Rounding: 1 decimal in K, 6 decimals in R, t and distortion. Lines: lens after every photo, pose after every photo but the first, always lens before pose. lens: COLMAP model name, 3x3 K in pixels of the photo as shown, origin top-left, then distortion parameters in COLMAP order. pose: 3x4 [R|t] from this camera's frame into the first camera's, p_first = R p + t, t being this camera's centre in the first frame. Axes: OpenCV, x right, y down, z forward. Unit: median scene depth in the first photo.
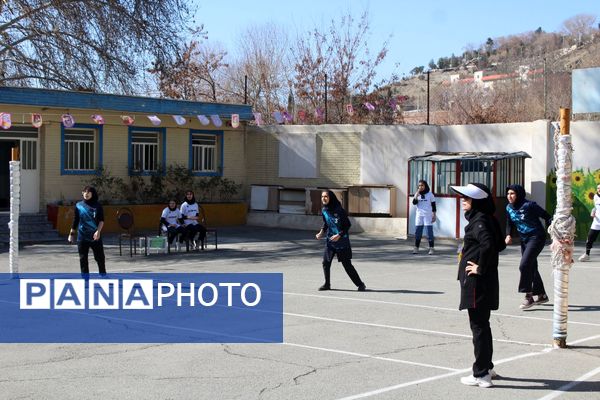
lens RADIAL K [[956.1, 0, 300.0], [0, 956.1, 200.0], [0, 0, 1]] dist [-0.026289, 0.021262]
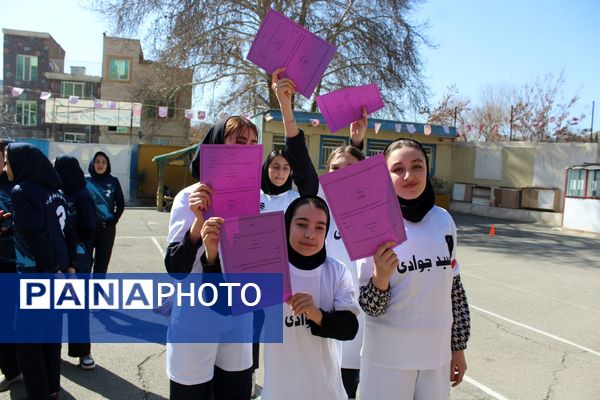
lens RADIAL K [[510.7, 0, 300.0], [0, 510.7, 200.0], [0, 0, 1]] dist [-0.167358, 0.194199]
pose [[0.900017, 0.064081, -0.431119, 0.069888], [-0.055791, 0.997934, 0.031862, -0.001107], [0.432270, -0.004624, 0.901732, 0.224353]]
